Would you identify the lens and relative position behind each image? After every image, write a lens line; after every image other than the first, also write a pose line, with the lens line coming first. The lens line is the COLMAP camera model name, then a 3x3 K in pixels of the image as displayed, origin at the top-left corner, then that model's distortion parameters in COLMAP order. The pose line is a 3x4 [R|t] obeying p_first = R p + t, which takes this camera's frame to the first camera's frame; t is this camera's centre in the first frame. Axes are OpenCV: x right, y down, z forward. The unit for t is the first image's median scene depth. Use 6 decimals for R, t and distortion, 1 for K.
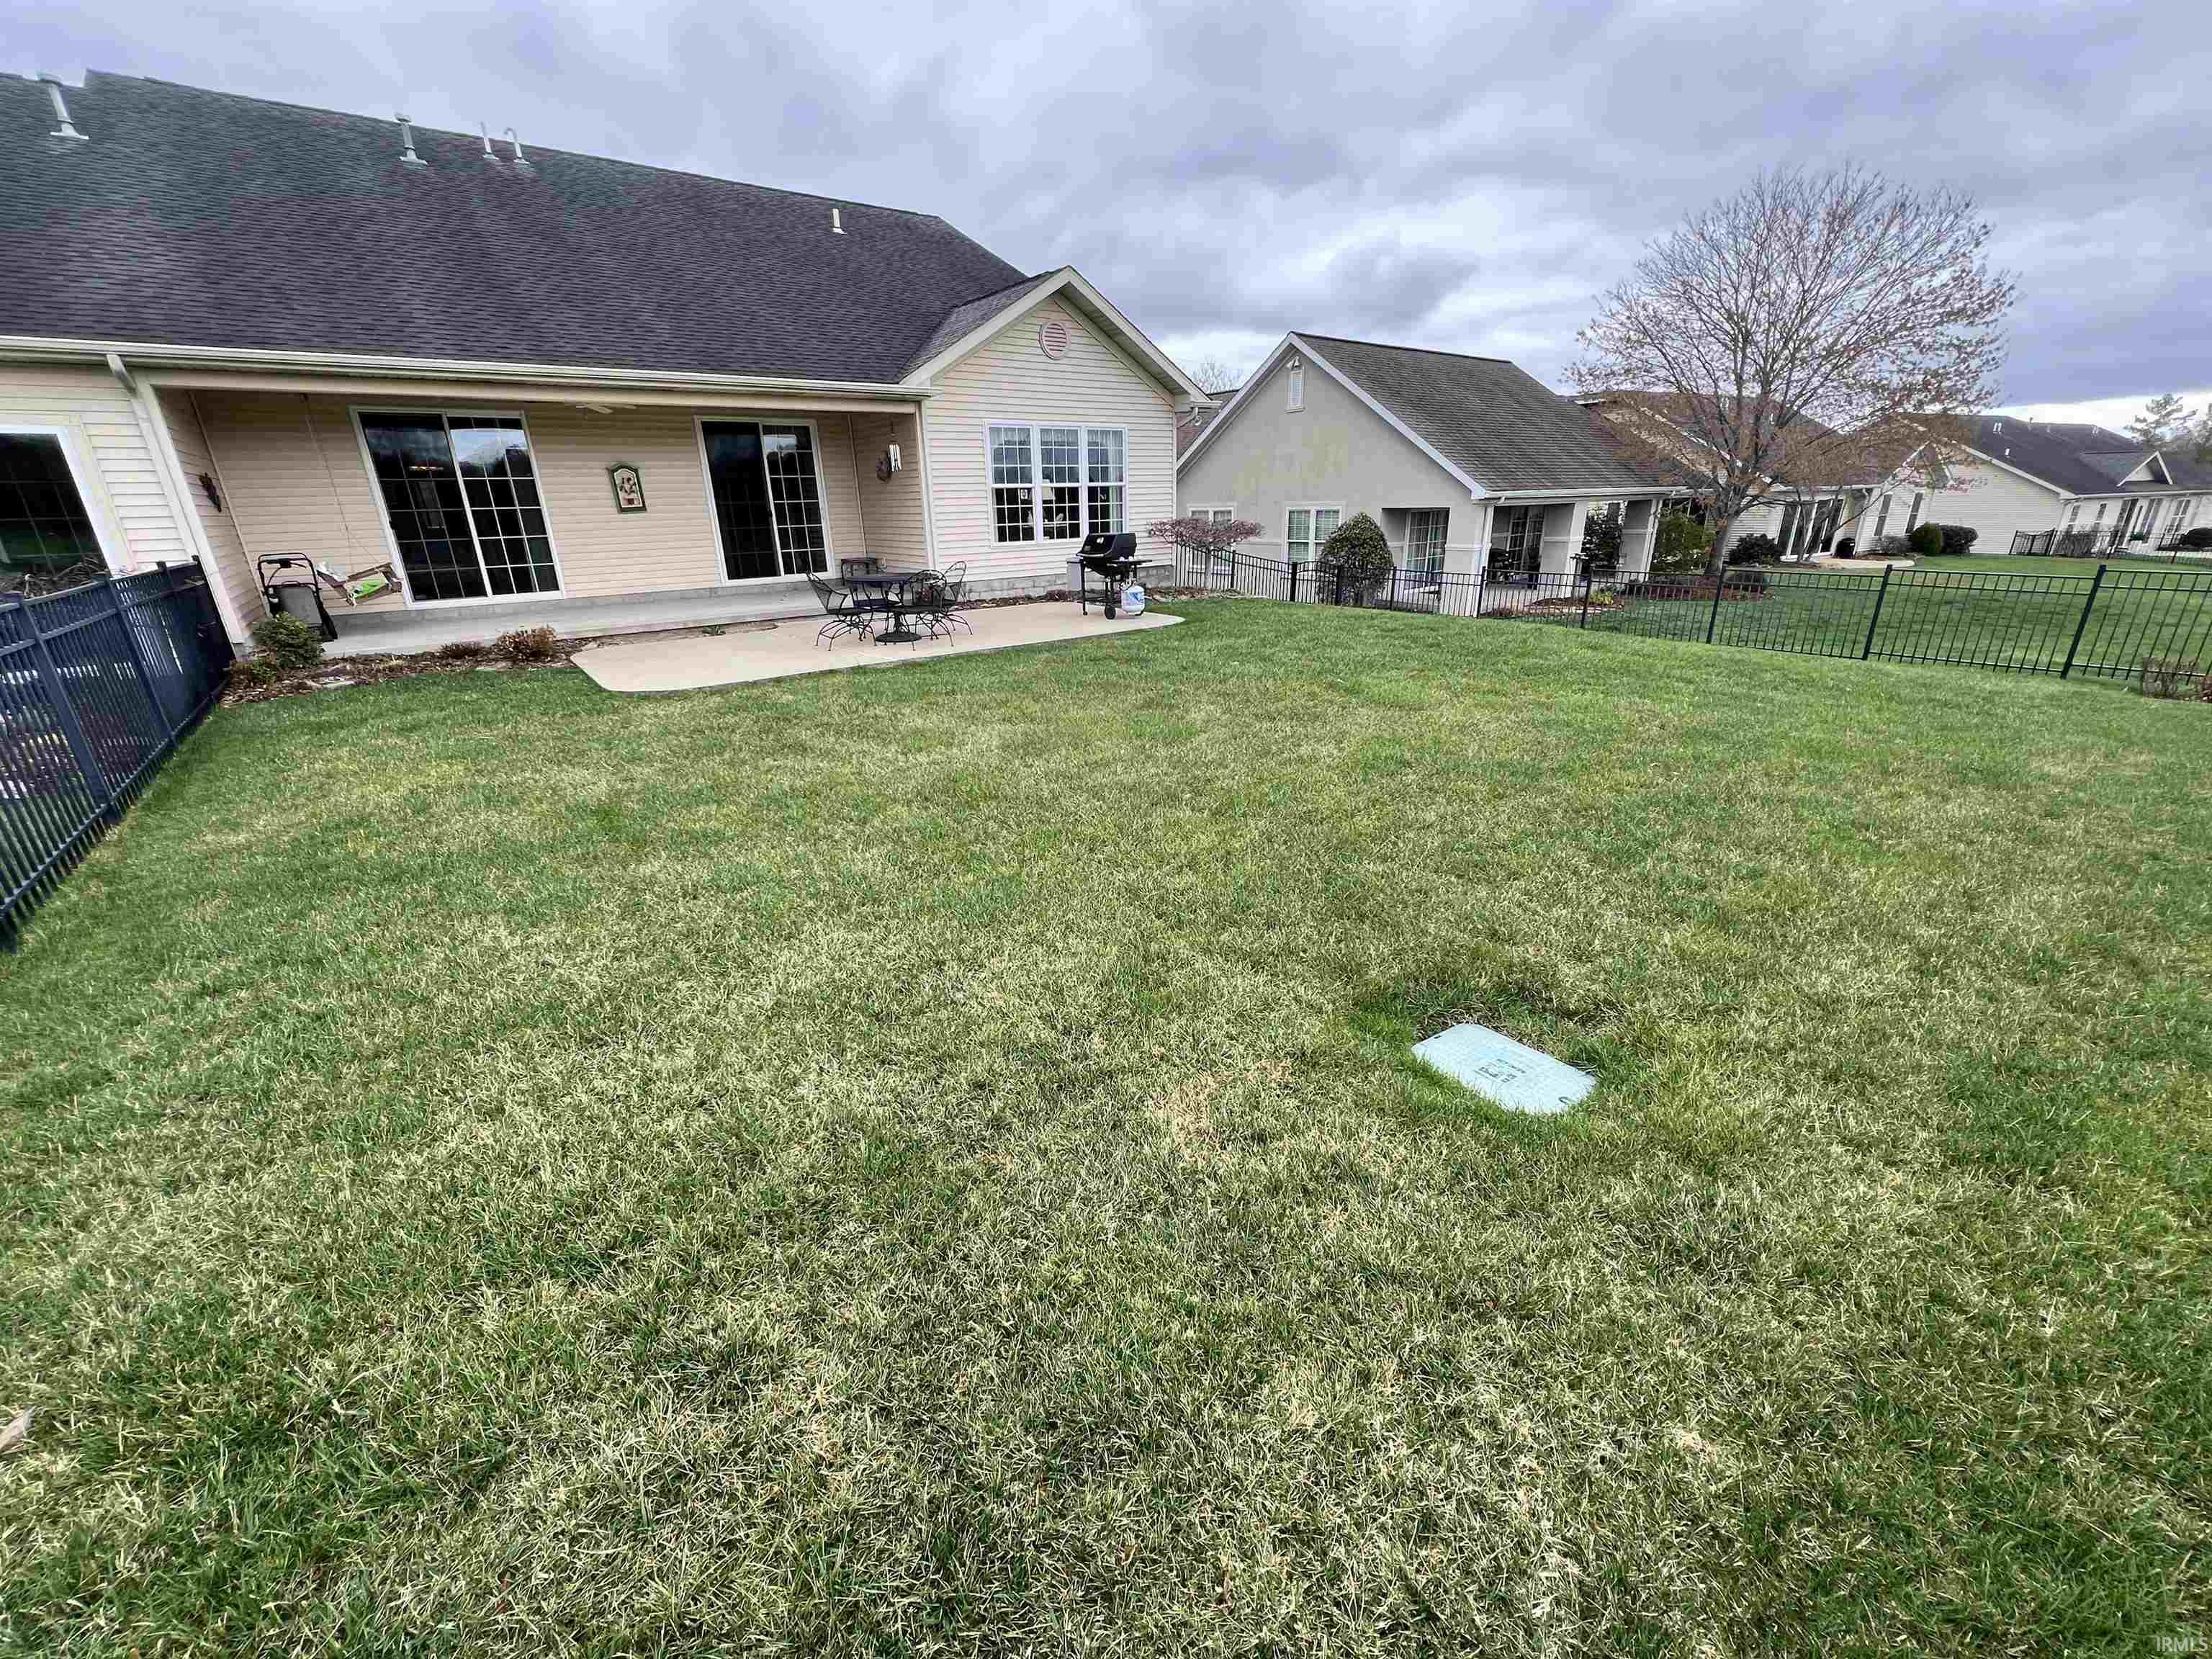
lens RADIAL K [[887.6, 0, 1101.2], [0, 887.6, 831.5], [0, 0, 1]] dist [-0.002608, 0.000402]
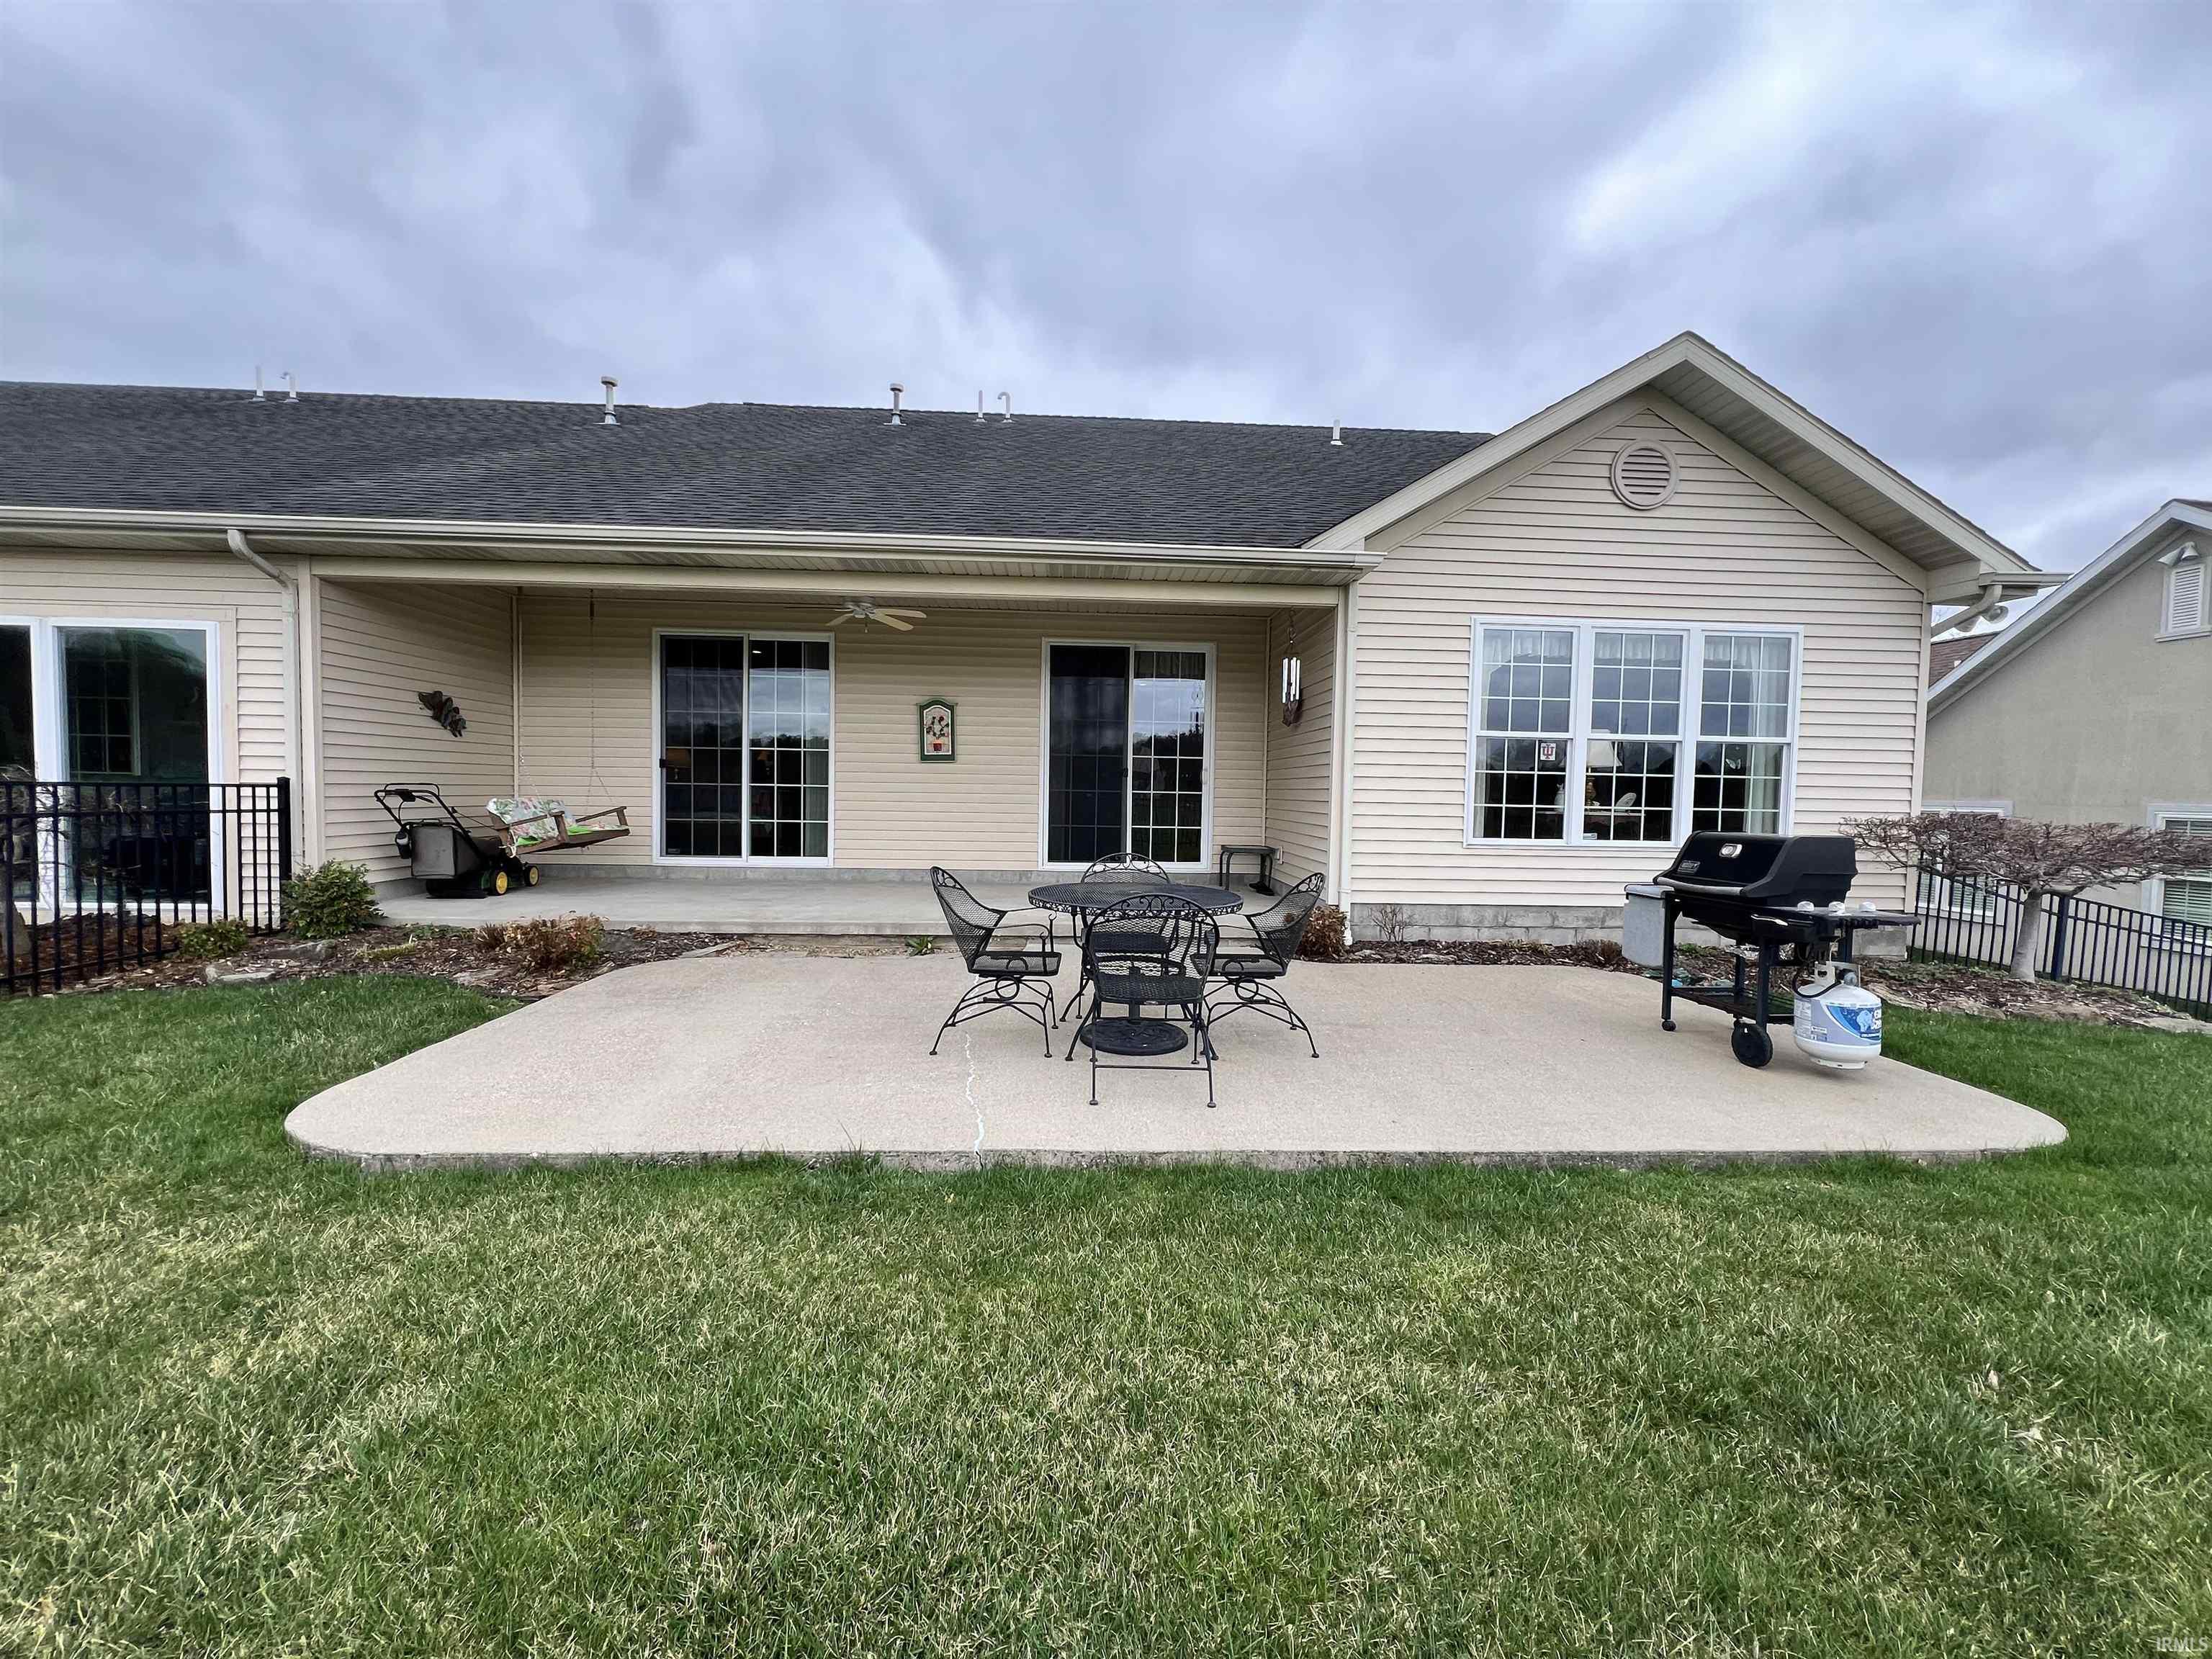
lens RADIAL K [[887.6, 0, 1105.4], [0, 887.6, 839.8], [0, 0, 1]] dist [-0.002608, 0.000402]
pose [[0.830289, 0.071551, -0.552721, -0.012615], [-0.231495, 0.946403, -0.225234, -0.158286], [0.506981, 0.314962, 0.802352, 0.477524]]
